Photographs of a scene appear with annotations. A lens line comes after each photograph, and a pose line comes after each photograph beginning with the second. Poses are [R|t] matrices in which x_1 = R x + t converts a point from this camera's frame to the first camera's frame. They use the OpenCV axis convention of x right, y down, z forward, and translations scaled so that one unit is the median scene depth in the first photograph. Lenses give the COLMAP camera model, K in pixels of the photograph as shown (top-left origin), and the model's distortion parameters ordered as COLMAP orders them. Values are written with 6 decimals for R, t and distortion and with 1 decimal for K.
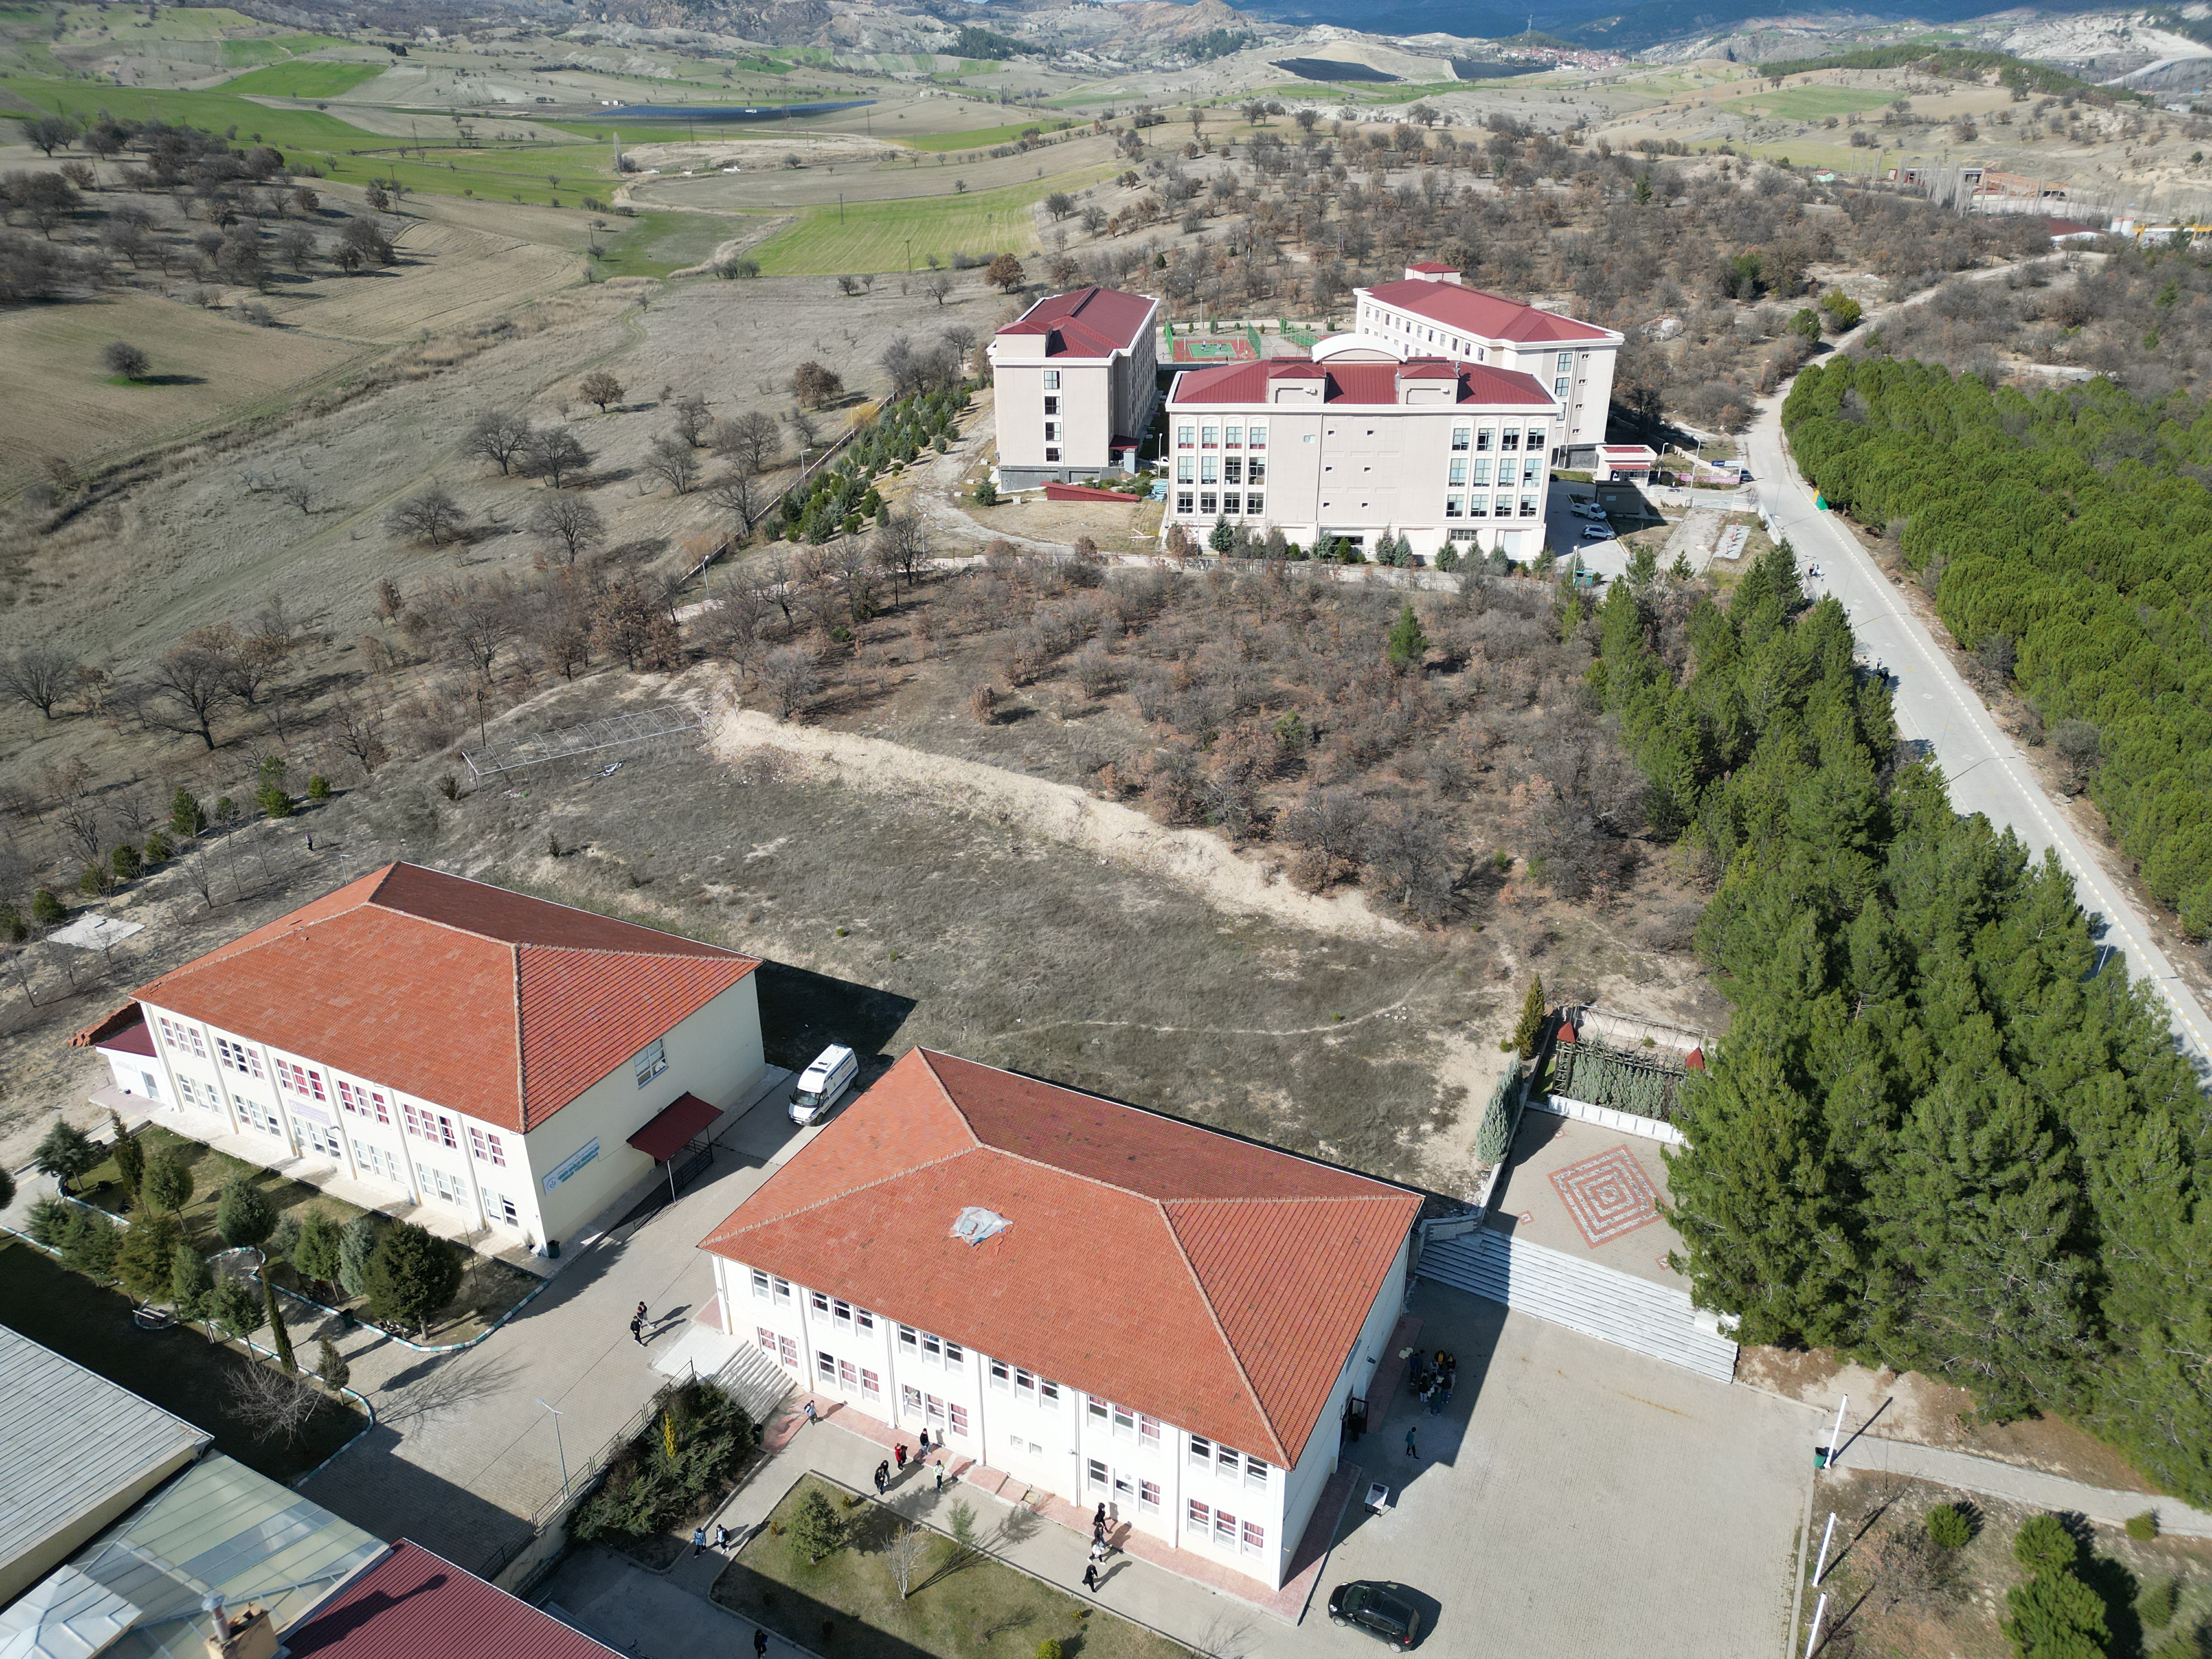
lens RADIAL K [[1532.3, 0, 1103.5], [0, 1532.3, 828.8], [0, 0, 1]] dist [0.081683, -0.076923]
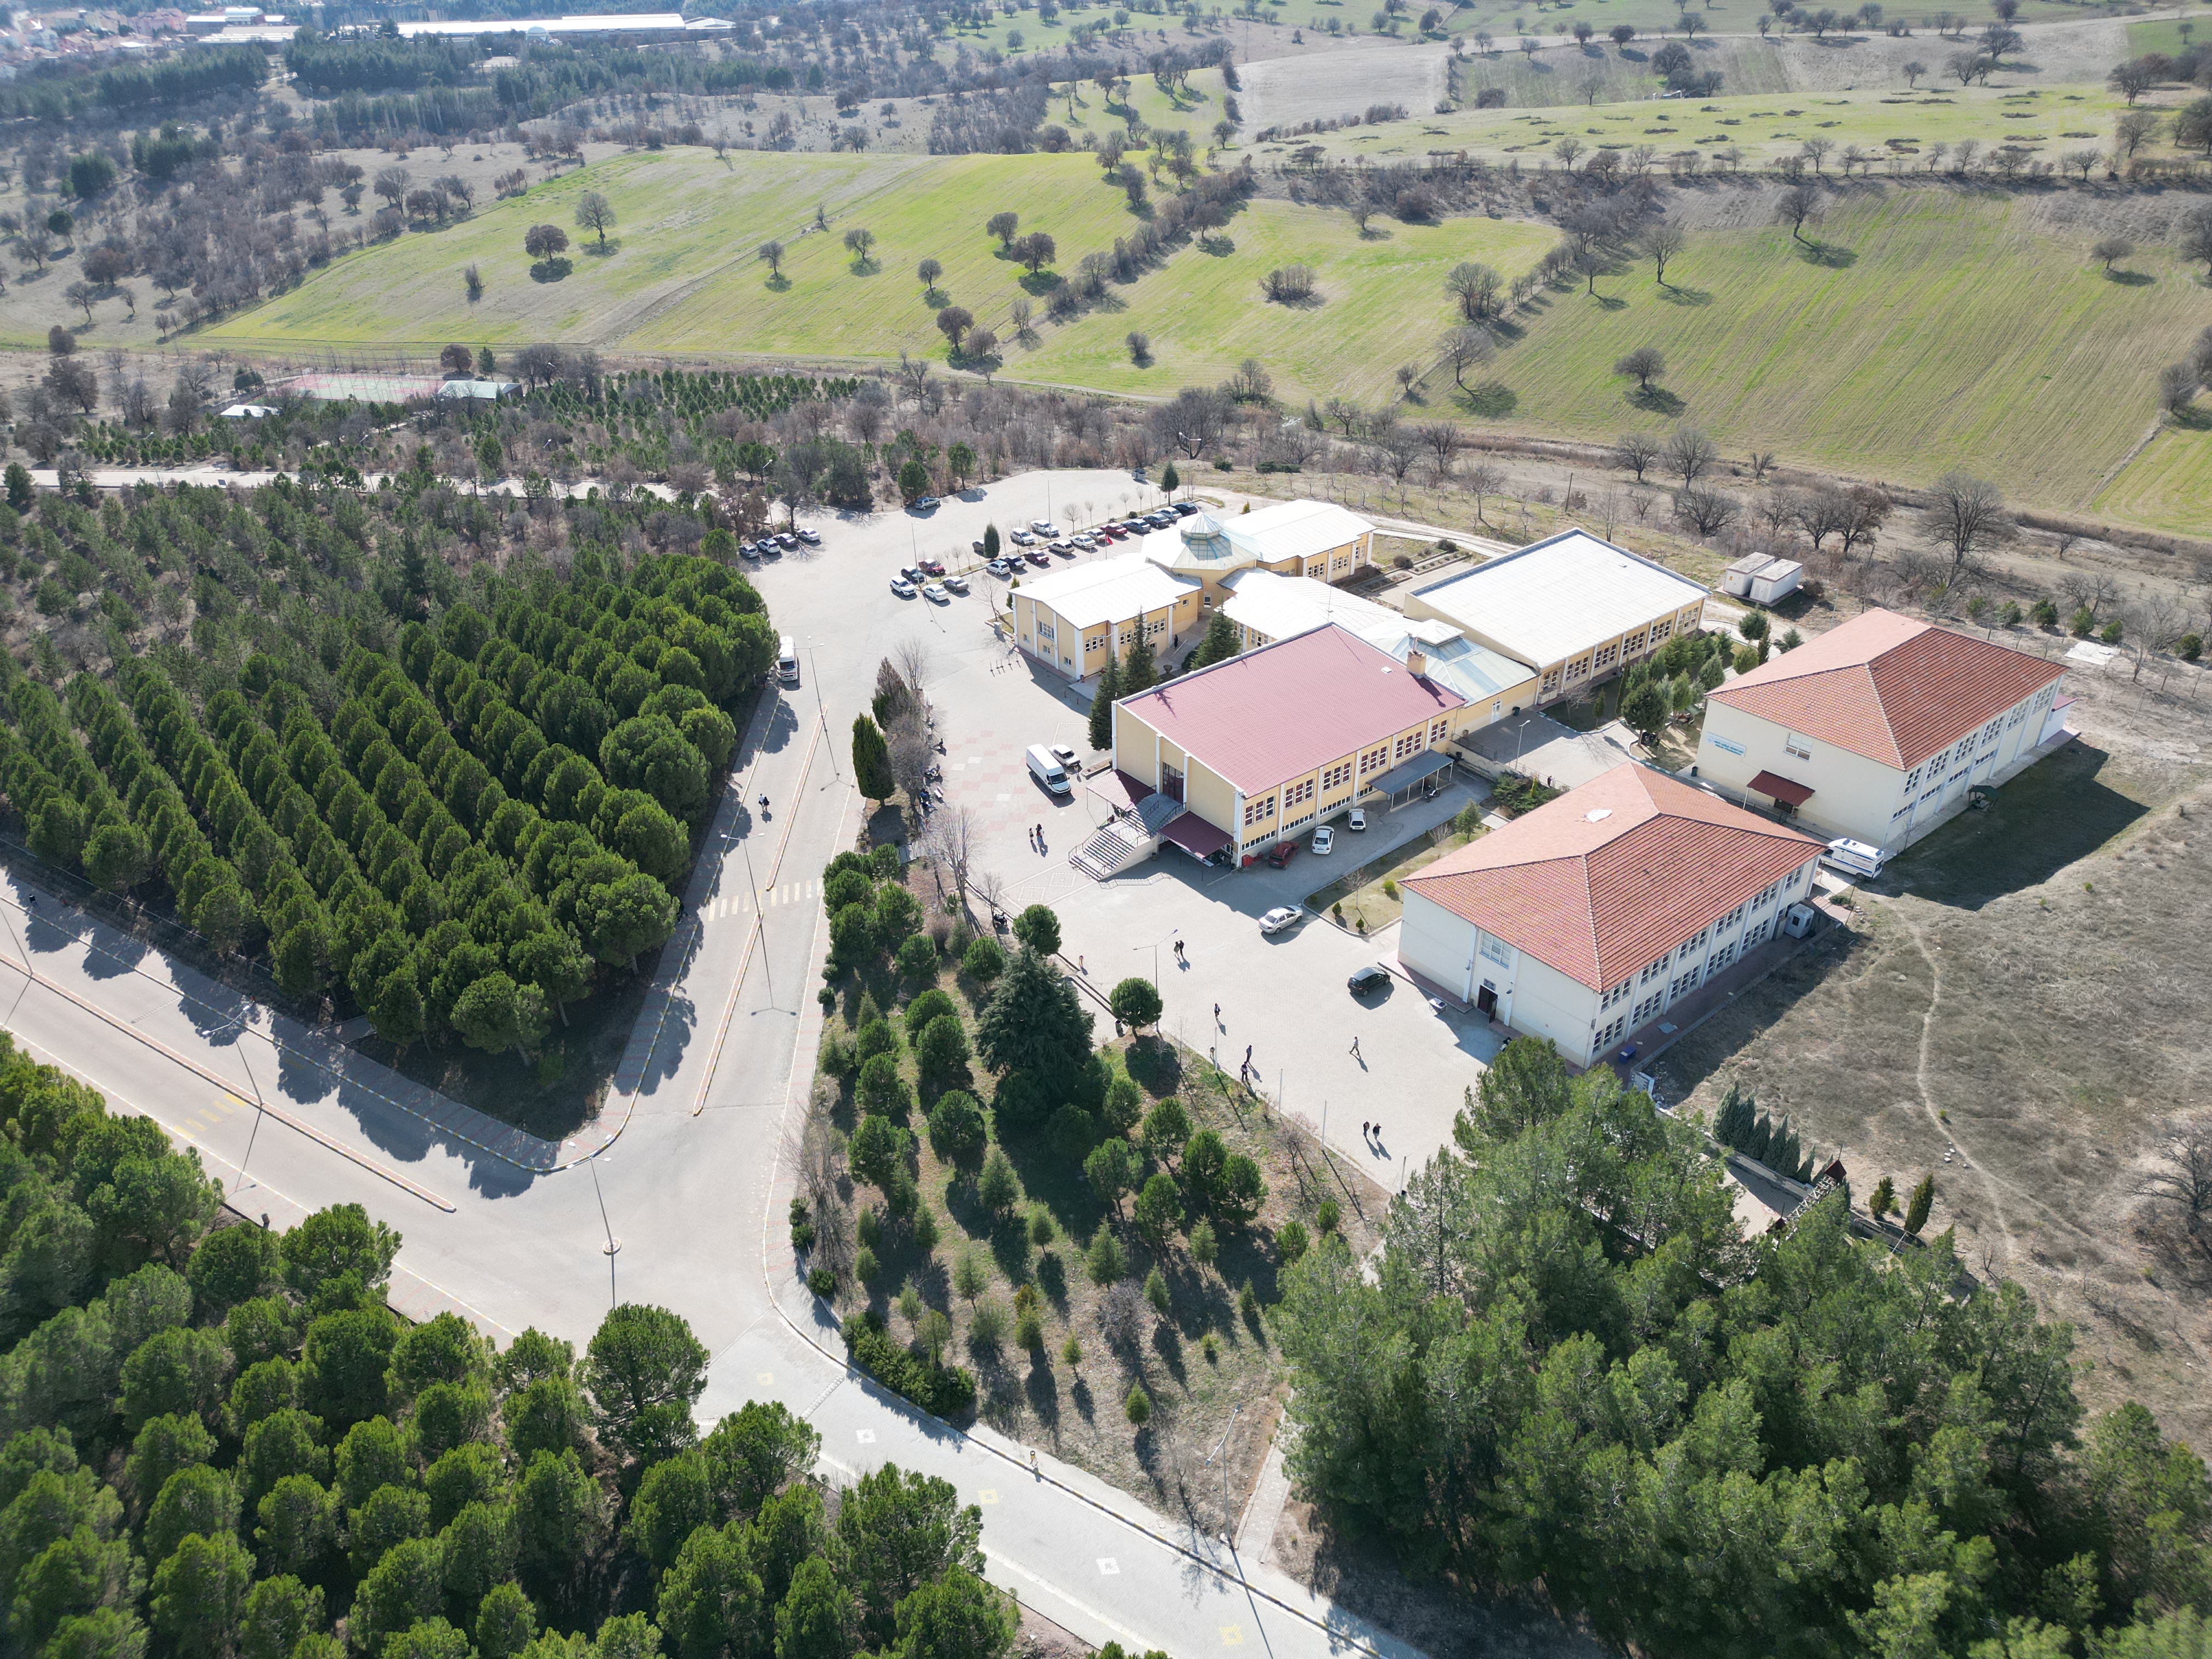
lens RADIAL K [[1538.0, 0, 1106.0], [0, 1538.0, 829.5], [0, 0, 1]] dist [0.065401, -0.054576]
pose [[-0.400616, 0.490396, -0.773963, 0.573881], [-0.391027, 0.672415, 0.628455, -0.234601], [0.828616, 0.554410, -0.077623, 0.264088]]
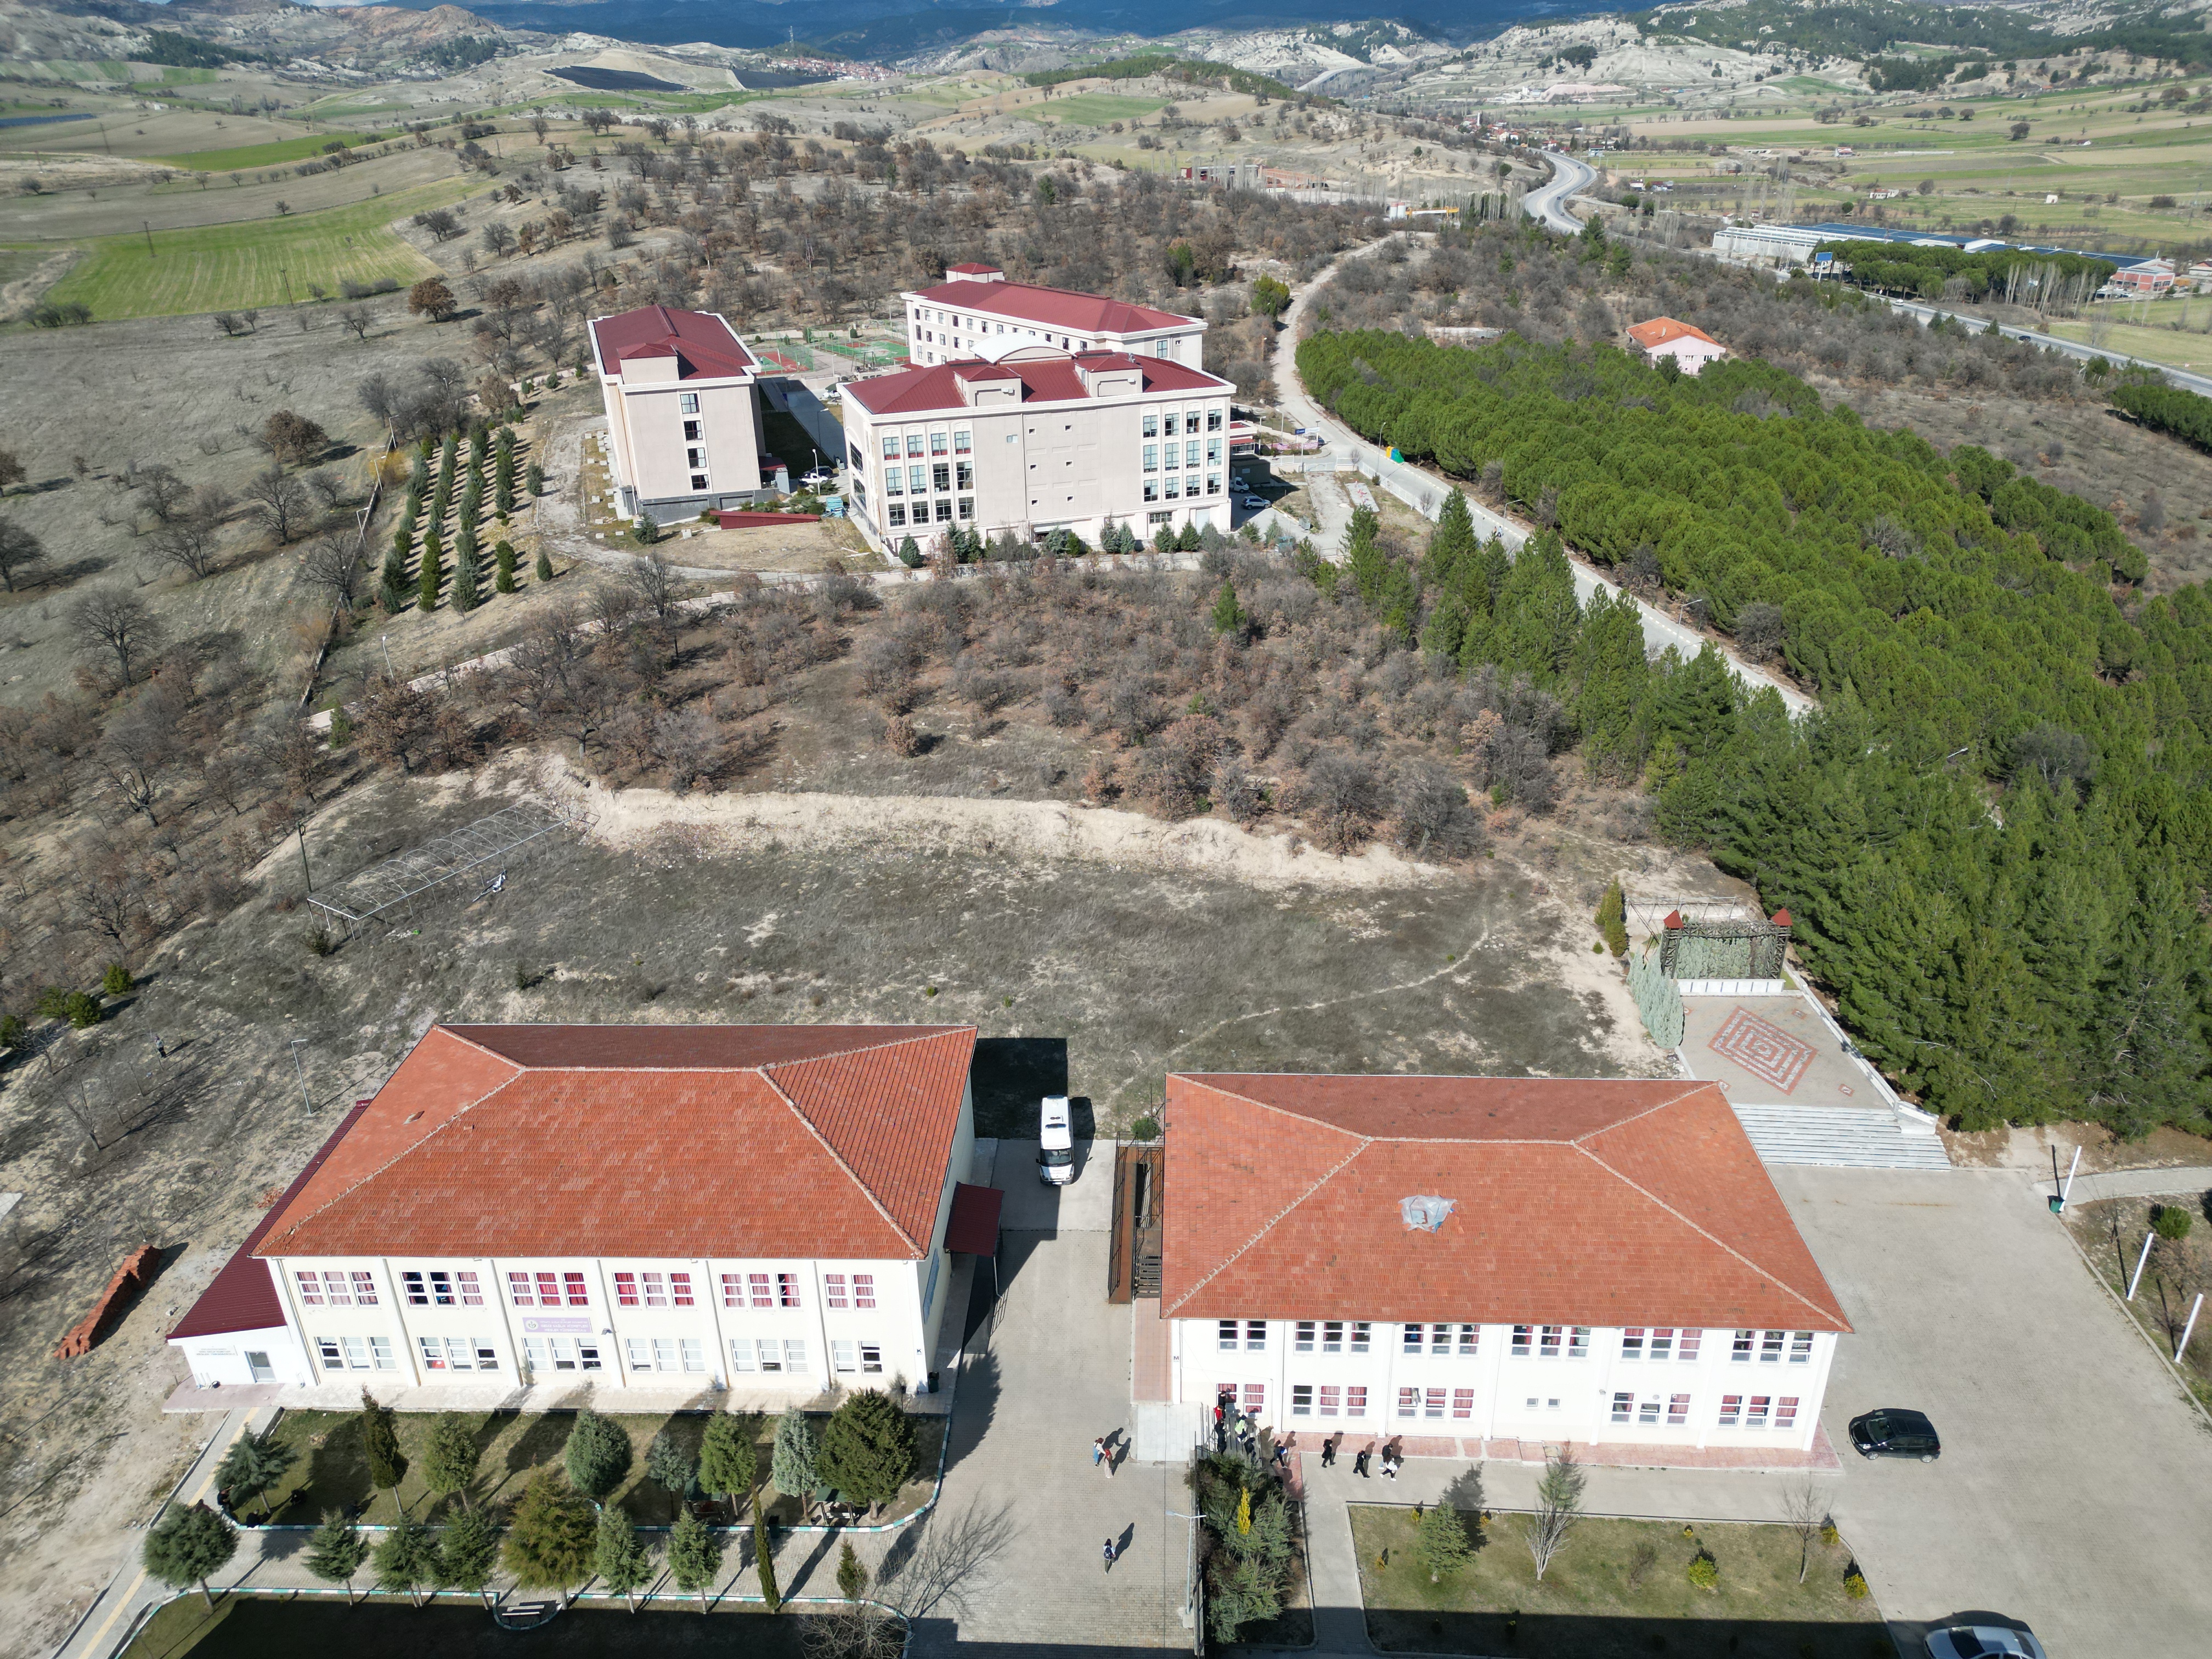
lens RADIAL K [[1532.3, 0, 1103.5], [0, 1532.3, 828.8], [0, 0, 1]] dist [0.081683, -0.076923]
pose [[0.911196, -0.187014, 0.367079, -0.228118], [0.188925, 0.981500, 0.031073, -0.022245], [-0.366099, 0.041037, 0.929670, 0.051023]]
